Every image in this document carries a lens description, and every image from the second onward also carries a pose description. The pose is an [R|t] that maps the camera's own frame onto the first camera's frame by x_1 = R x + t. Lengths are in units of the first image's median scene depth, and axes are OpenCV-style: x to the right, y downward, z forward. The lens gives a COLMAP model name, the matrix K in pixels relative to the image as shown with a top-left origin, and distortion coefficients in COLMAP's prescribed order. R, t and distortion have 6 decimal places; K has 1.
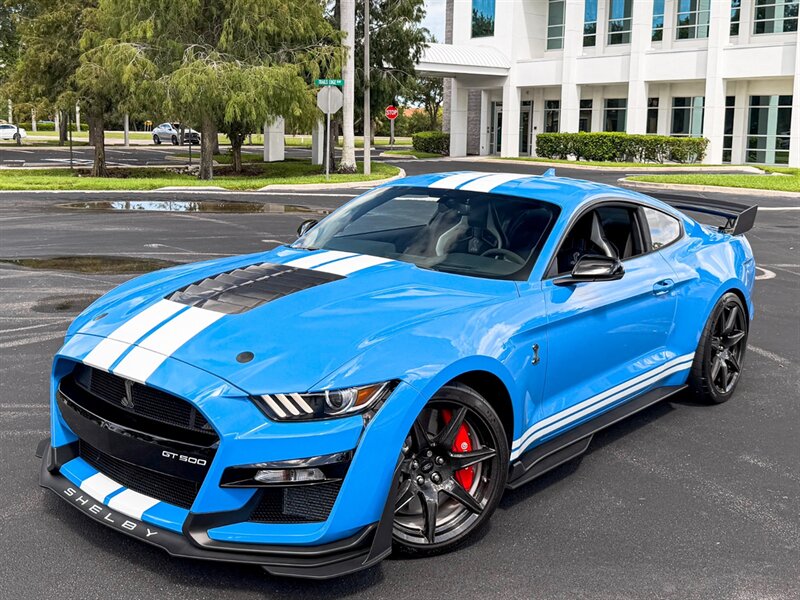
lens RADIAL K [[921.5, 0, 358.5], [0, 921.5, 229.7], [0, 0, 1]] dist [0.223506, -0.553626]
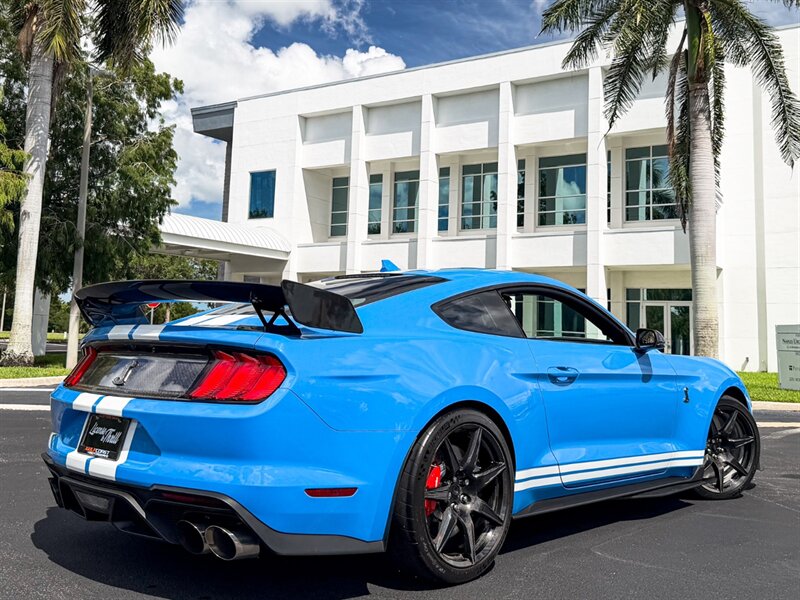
lens RADIAL K [[801.2, 0, 422.6], [0, 801.2, 231.8], [0, 0, 1]] dist [0.173463, -0.369580]
pose [[0.953833, 0.055968, 0.295076, 0.061978], [0.014322, 0.972890, -0.230824, -0.012110], [-0.299995, 0.224394, 0.927173, 0.268127]]
